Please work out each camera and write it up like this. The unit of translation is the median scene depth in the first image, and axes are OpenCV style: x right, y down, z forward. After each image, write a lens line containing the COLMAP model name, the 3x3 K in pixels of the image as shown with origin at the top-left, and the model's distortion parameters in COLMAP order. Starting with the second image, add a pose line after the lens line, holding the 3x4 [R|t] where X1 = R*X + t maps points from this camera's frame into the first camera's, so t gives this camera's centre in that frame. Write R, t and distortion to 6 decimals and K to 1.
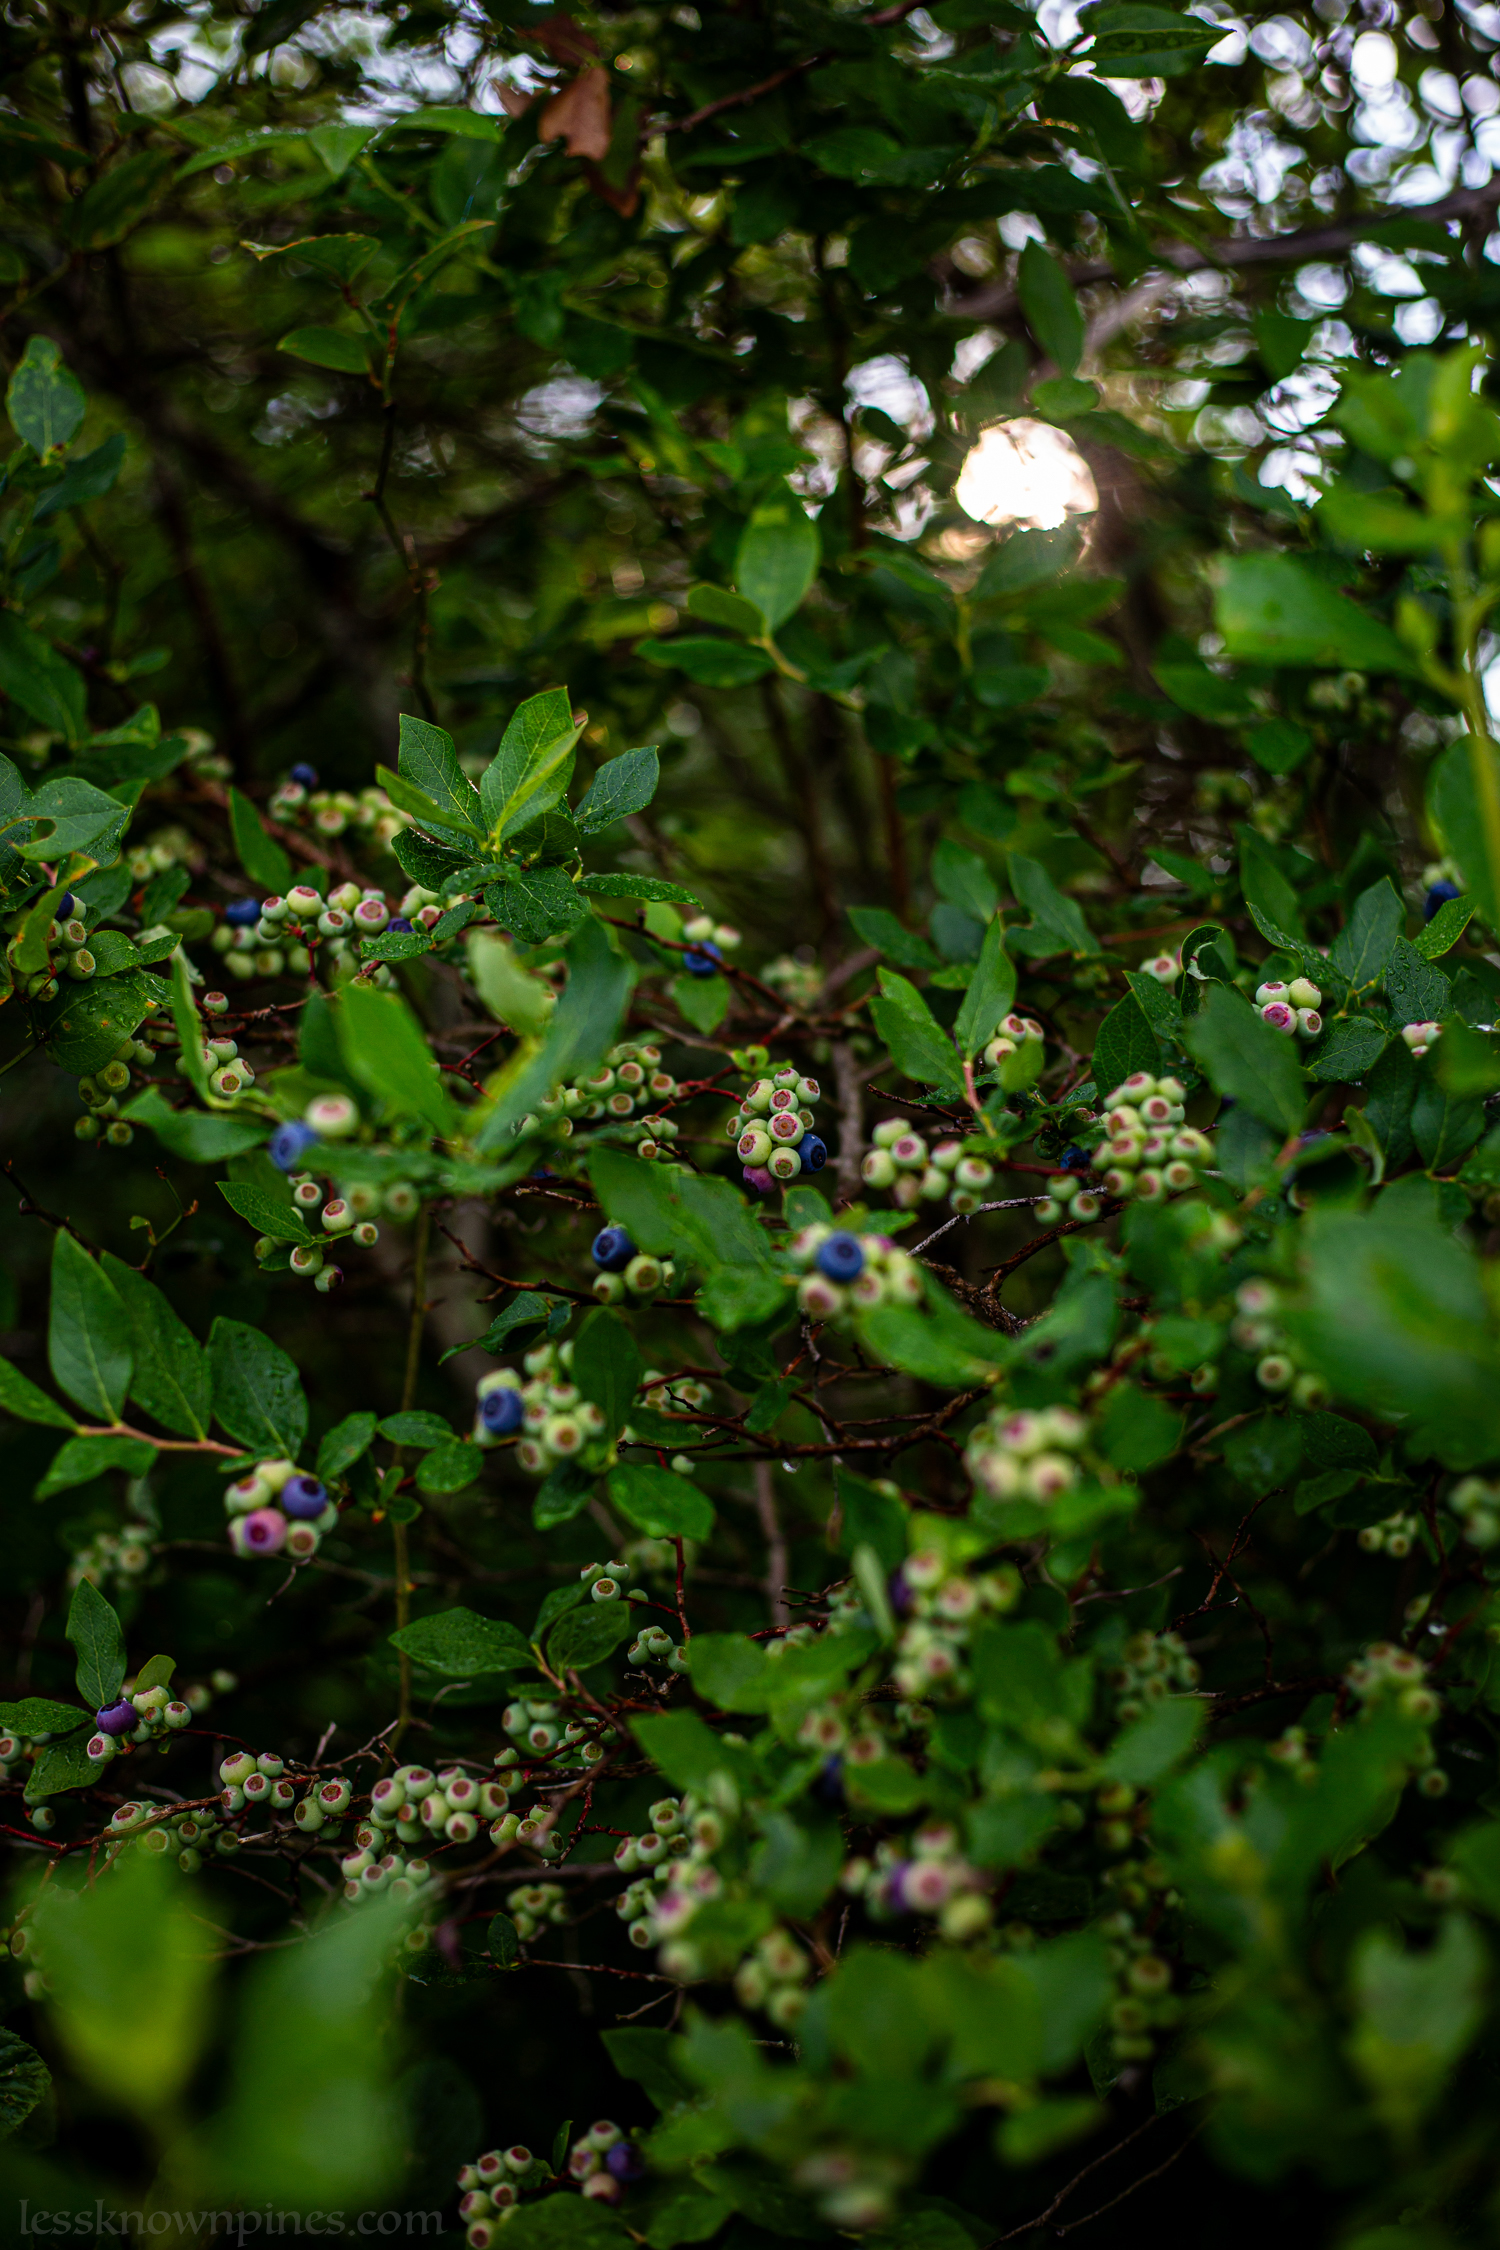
lens RADIAL K [[3227.4, 0, 750.0], [0, 3227.4, 1125.0], [0, 0, 1]] dist [-0.149065, 0.014977]
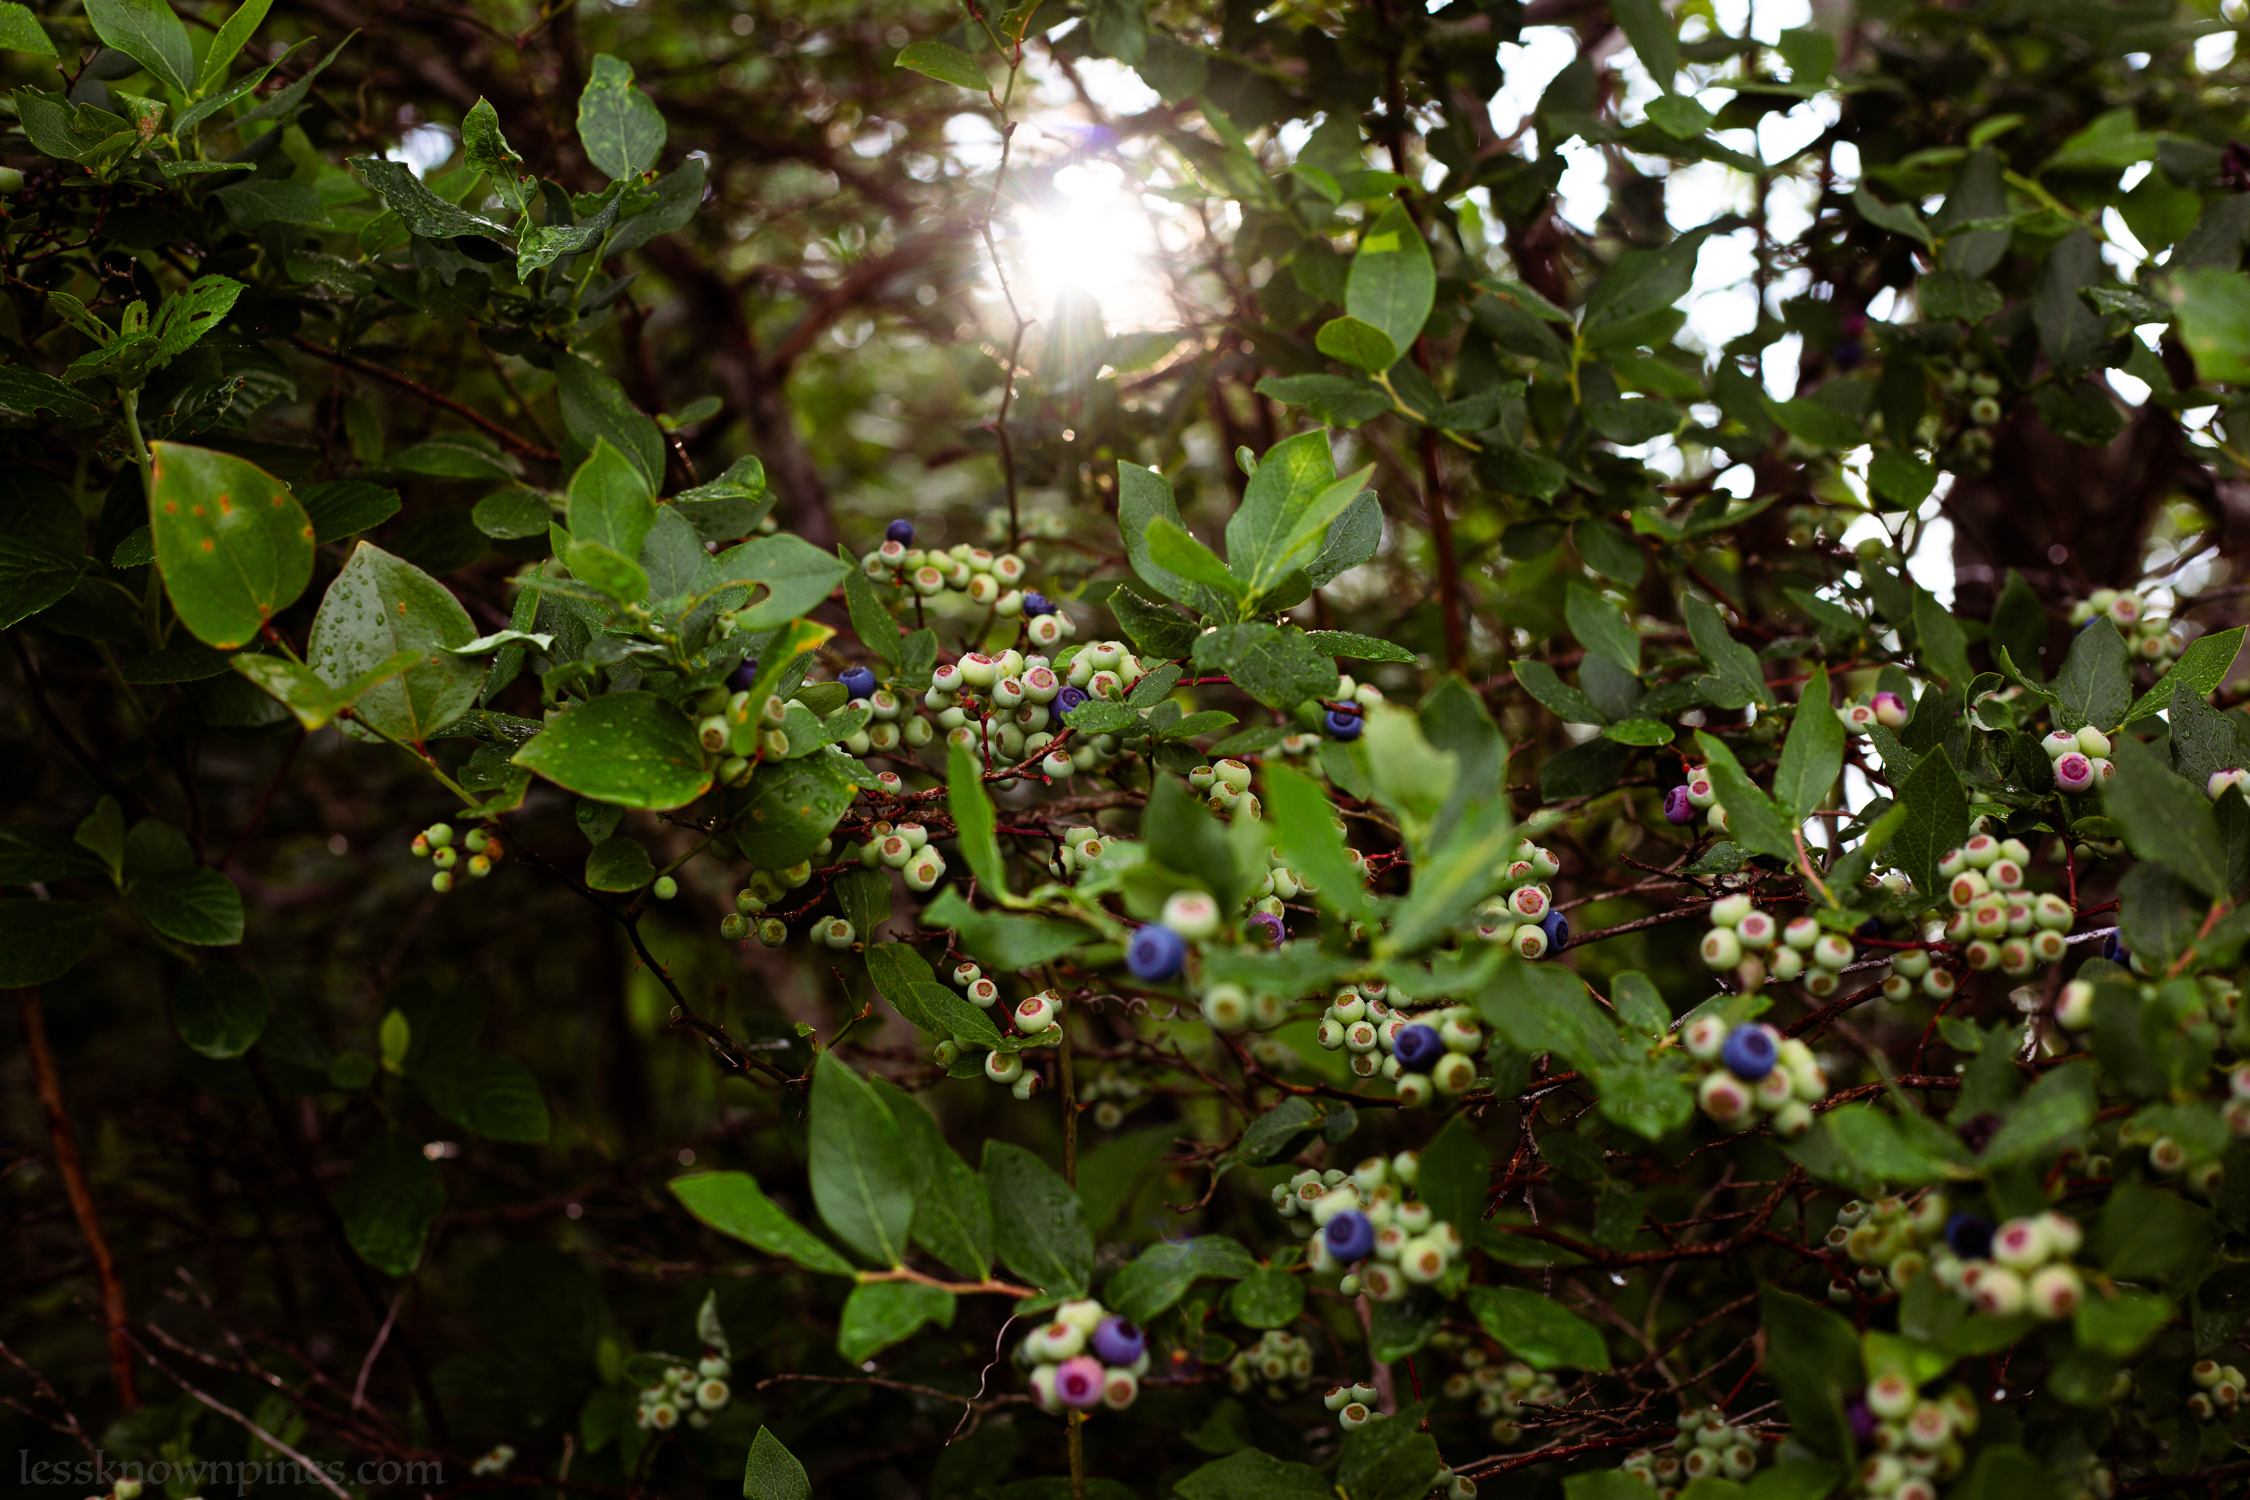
lens RADIAL K [[3227.4, 0, 1041.7], [0, 3227.4, 727.9], [0, 0, 1]] dist [-0.149065, 0.014977]
pose [[0.996753, -0.026387, 0.076075, -0.221167], [0.029537, 0.998739, -0.040587, -0.018172], [-0.074908, 0.042702, 0.996276, 0.106939]]
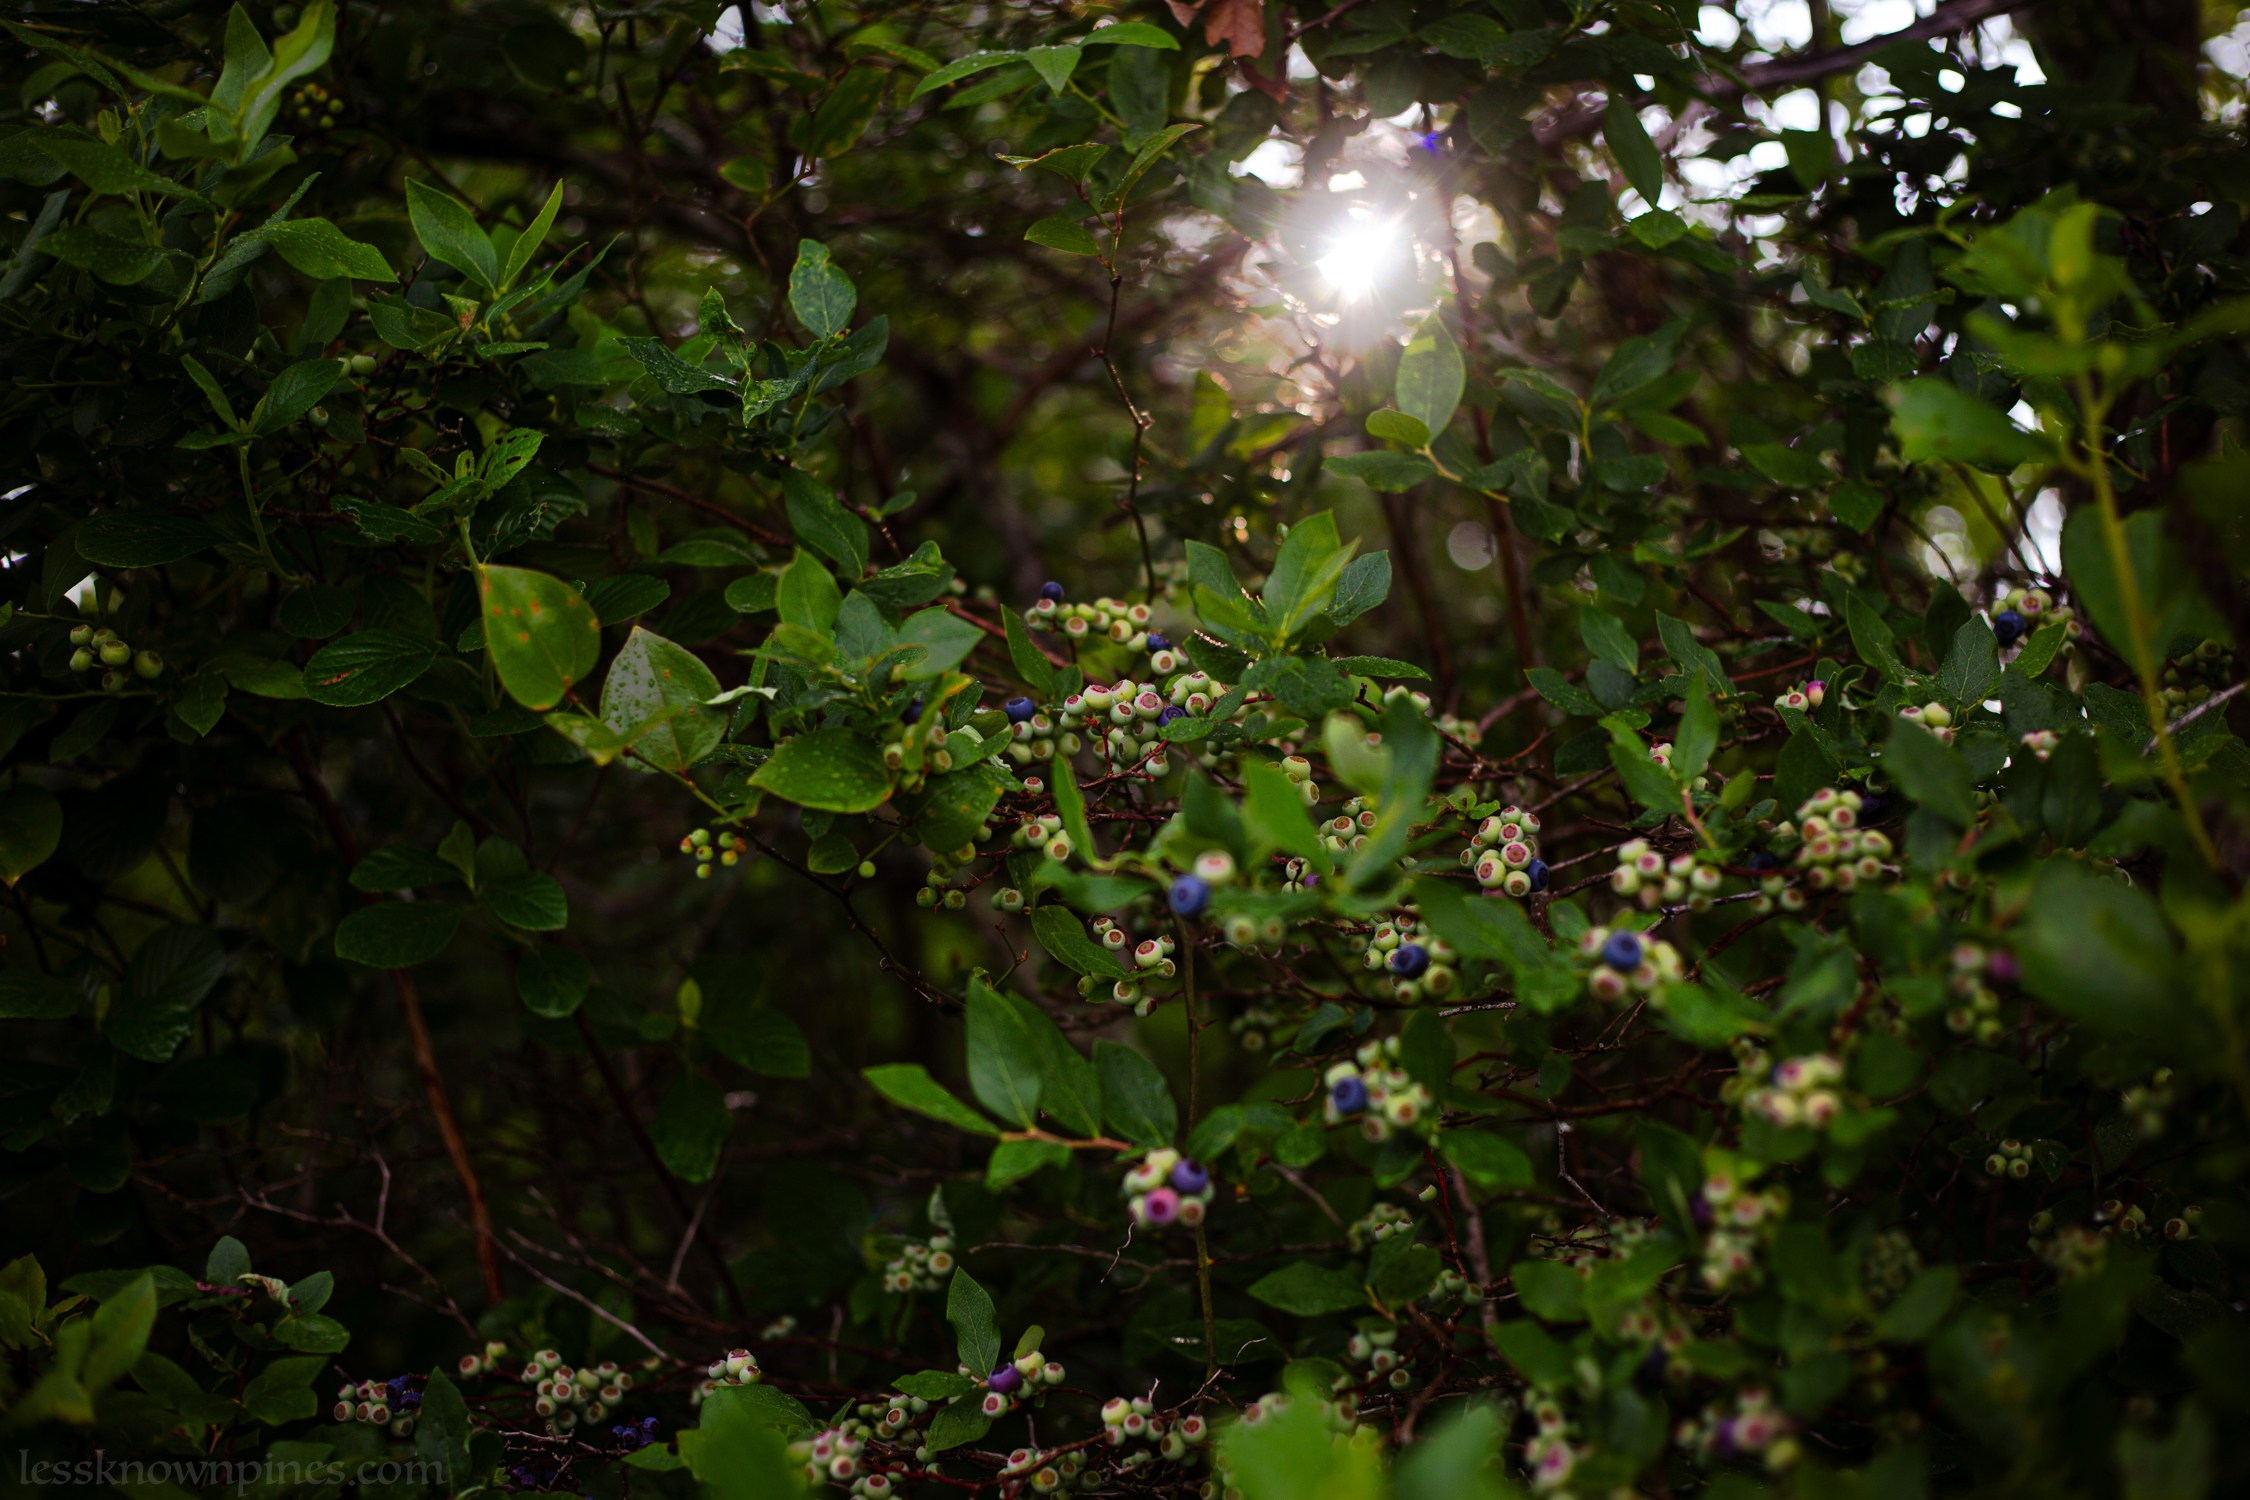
lens RADIAL K [[3227.4, 0, 1041.7], [0, 3227.4, 727.9], [0, 0, 1]] dist [-0.149065, 0.014977]
pose [[0.997093, -0.071490, -0.026360, -0.149336], [0.070222, 0.996458, -0.046256, -0.003756], [0.029573, 0.044271, 0.998582, -0.250432]]
